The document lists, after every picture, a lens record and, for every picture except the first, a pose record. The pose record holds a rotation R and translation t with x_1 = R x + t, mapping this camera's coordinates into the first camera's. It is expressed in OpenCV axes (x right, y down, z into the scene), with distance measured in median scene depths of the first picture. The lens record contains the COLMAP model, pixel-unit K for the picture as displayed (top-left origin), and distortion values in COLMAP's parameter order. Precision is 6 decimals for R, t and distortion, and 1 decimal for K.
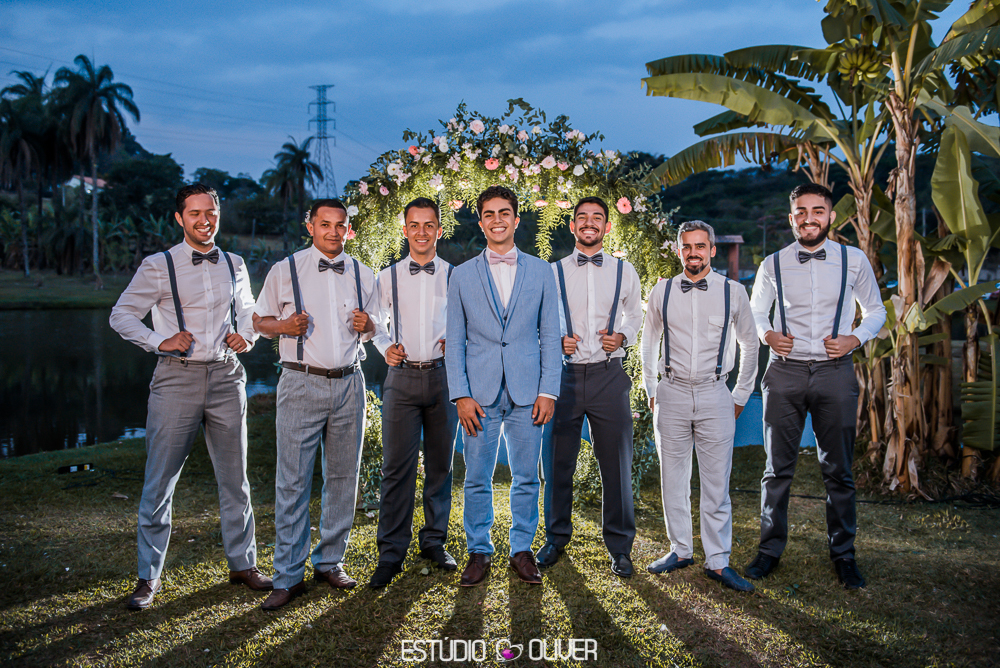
lens RADIAL K [[857.8, 0, 505.6], [0, 857.8, 311.4], [0, 0, 1]] dist [-0.018695, -0.000159]
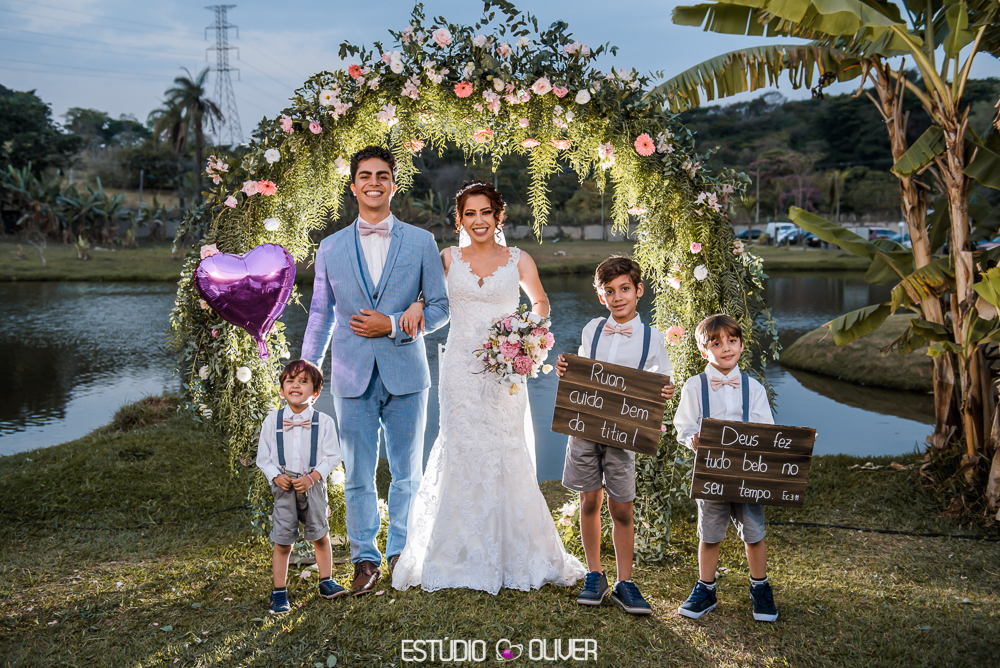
lens RADIAL K [[1019.1, 0, 484.0], [0, 1019.1, 313.3], [0, 0, 1]] dist [0.024001, 0.020796]
pose [[0.999315, -0.015269, 0.033713, -0.028553], [0.014091, 0.999292, 0.034885, -0.011061], [-0.034222, -0.034386, 0.998823, 0.118673]]
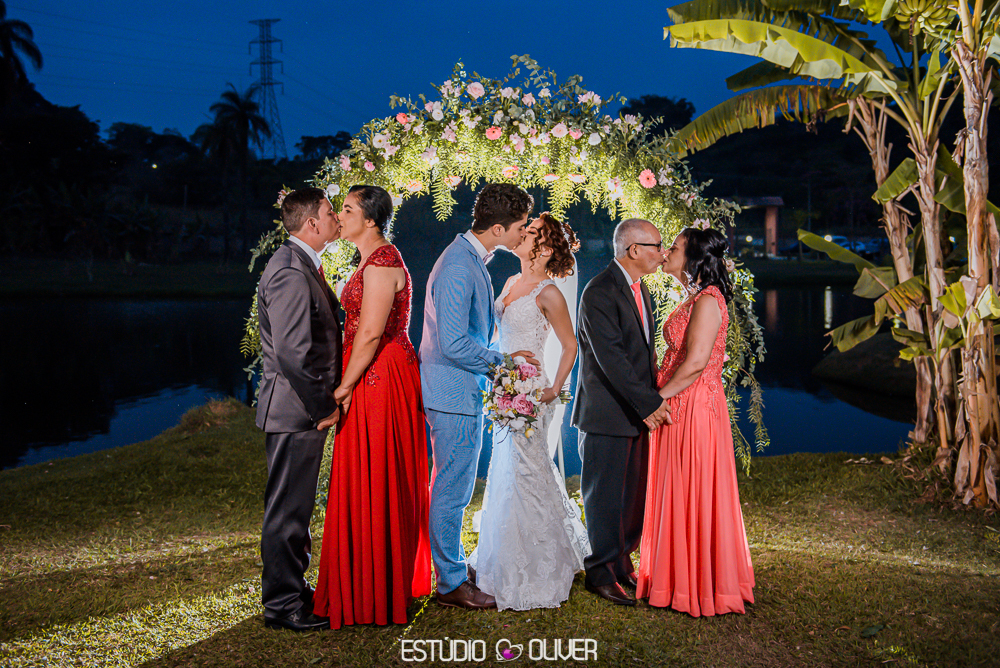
lens RADIAL K [[1045.6, 0, 501.8], [0, 1045.6, 297.1], [0, 0, 1]] dist [0.020737, 0.010942]
pose [[0.999842, -0.016435, 0.006798, -0.016478], [0.016406, 0.999856, 0.004256, -0.010460], [-0.006867, -0.004143, 0.999968, -0.050191]]
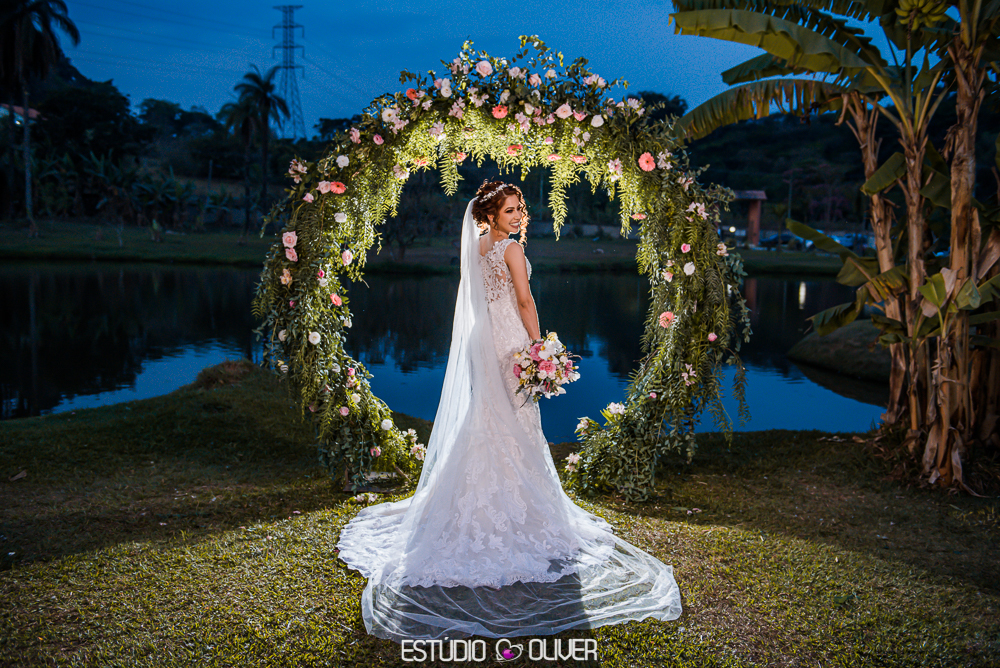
lens RADIAL K [[964.3, 0, 500.0], [0, 964.3, 334.0], [0, 0, 1]] dist [0.011100, 0.013237]
pose [[0.999763, 0.020609, 0.007066, -0.016951], [-0.021024, 0.997677, 0.064797, -0.006150], [-0.005715, -0.064930, 0.997873, -0.013506]]
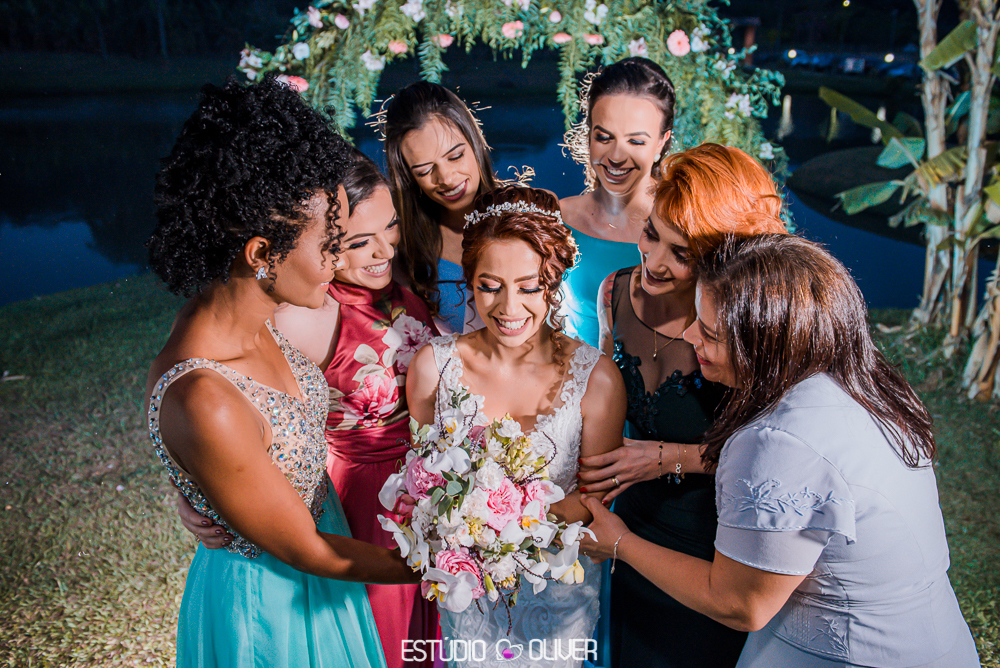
lens RADIAL K [[737.5, 0, 504.2], [0, 737.5, 302.4], [0, 0, 1]] dist [-0.054534, -0.000709]
pose [[0.999083, 0.014799, -0.040173, 0.019794], [-0.002764, 0.958693, 0.284429, -0.082777], [0.042723, -0.284057, 0.957855, 0.327744]]
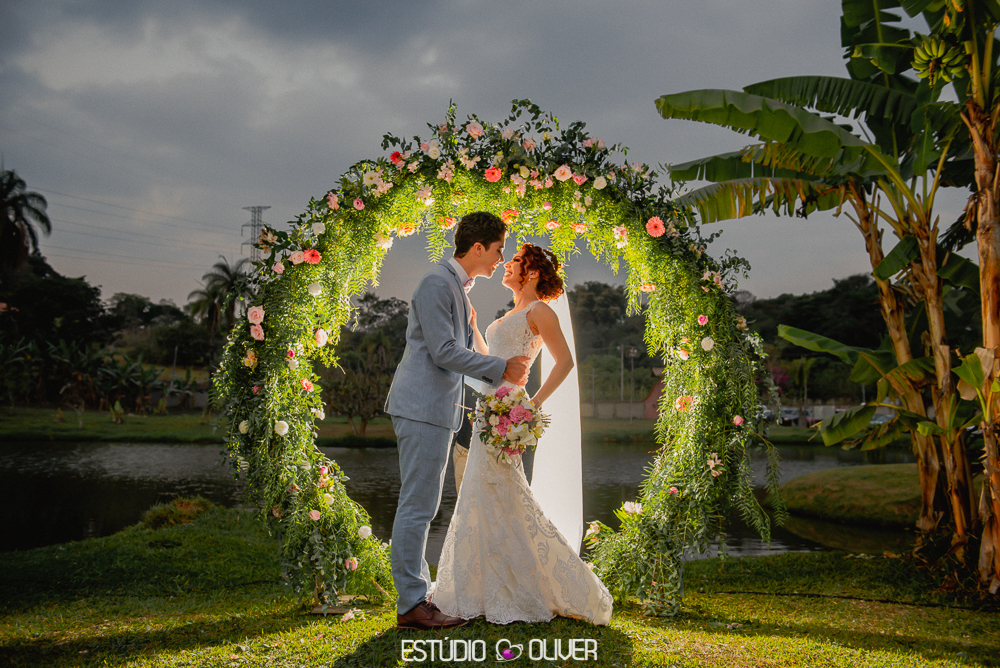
lens RADIAL K [[928.6, 0, 500.0], [0, 928.6, 334.0], [0, 0, 1]] dist [0.015218, 0.010162]
pose [[0.998664, 0.009486, 0.050789, -0.048764], [-0.002880, 0.991693, -0.128598, 0.084035], [-0.051587, 0.128280, 0.990395, 0.136991]]
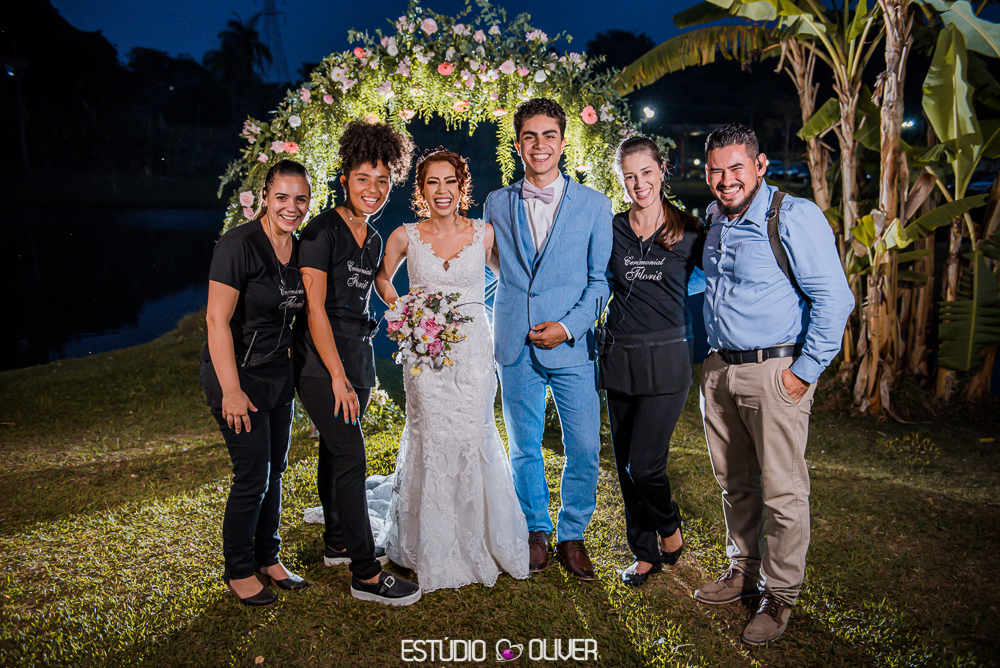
lens RADIAL K [[901.8, 0, 500.0], [0, 901.8, 334.0], [0, 0, 1]] dist [0.016954, -0.001827]
pose [[0.999622, -0.007294, 0.026491, 0.013206], [0.003511, 0.990127, 0.140127, -0.024619], [-0.027252, -0.139981, 0.989779, 0.003223]]
